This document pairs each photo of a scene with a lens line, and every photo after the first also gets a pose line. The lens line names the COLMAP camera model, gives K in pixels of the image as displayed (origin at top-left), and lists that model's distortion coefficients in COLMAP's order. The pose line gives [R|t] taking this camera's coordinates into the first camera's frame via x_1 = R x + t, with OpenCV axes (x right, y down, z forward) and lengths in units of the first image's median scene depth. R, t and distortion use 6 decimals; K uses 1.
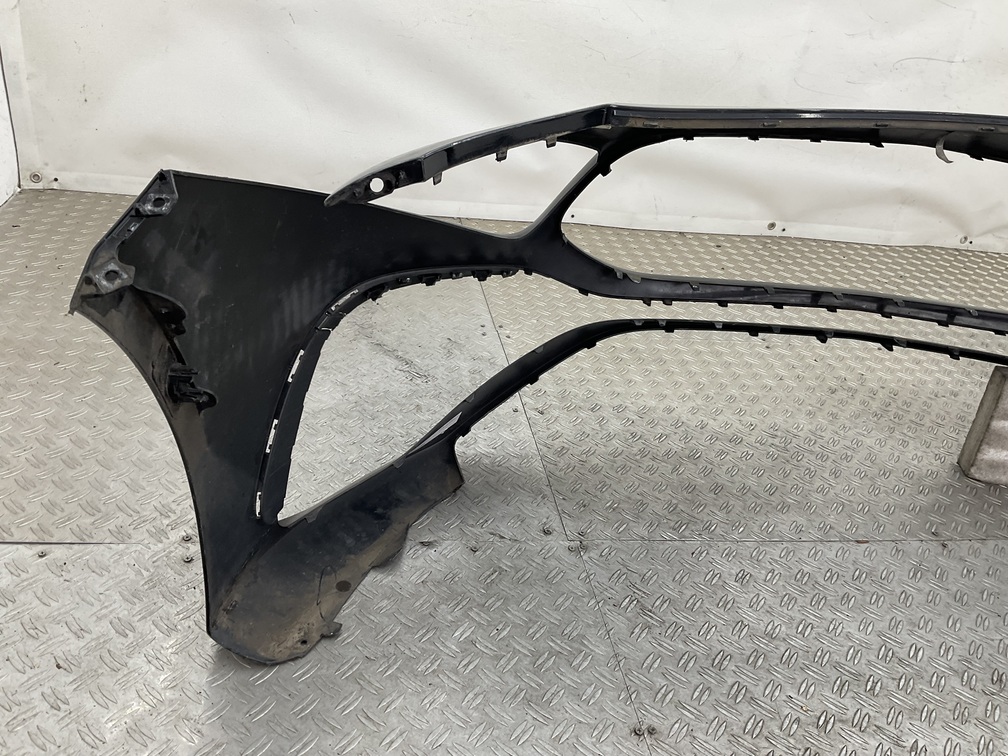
lens RADIAL K [[829.4, 0, 502.2], [0, 829.4, 379.5], [0, 0, 1]] dist [0.069869, -0.123591]
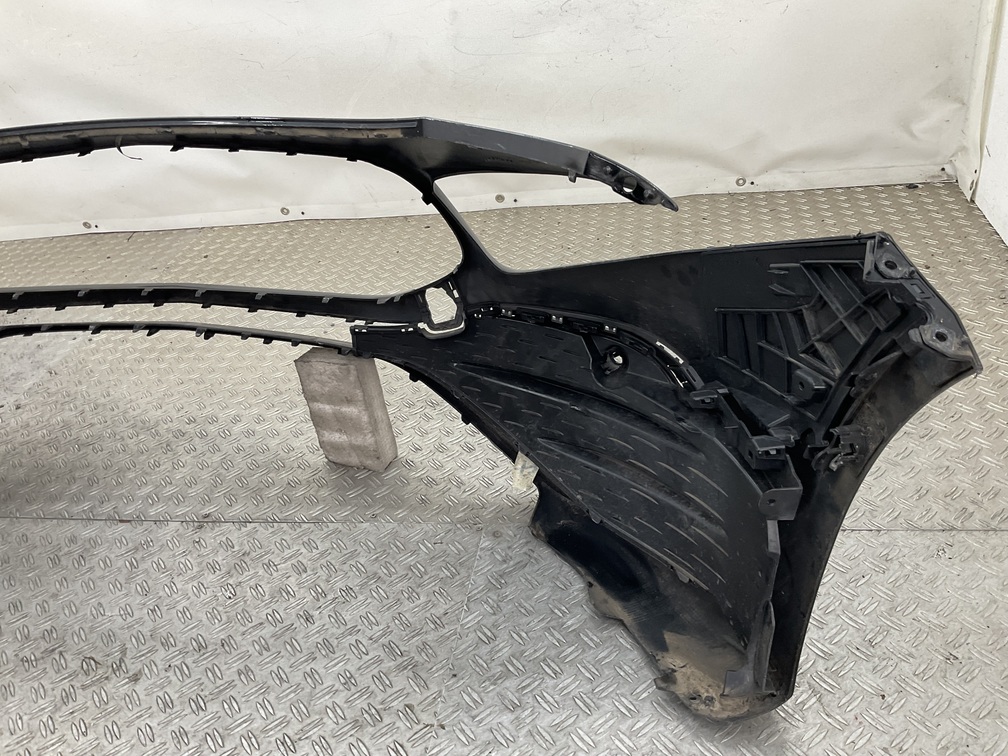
lens RADIAL K [[829.4, 0, 503.2], [0, 829.4, 384.1], [0, 0, 1]] dist [0.069869, -0.123591]
pose [[0.916684, -0.038989, -0.397707, 1.204900], [0.052260, 0.998378, 0.022579, 0.017139], [0.396181, -0.041482, 0.917235, 0.188261]]
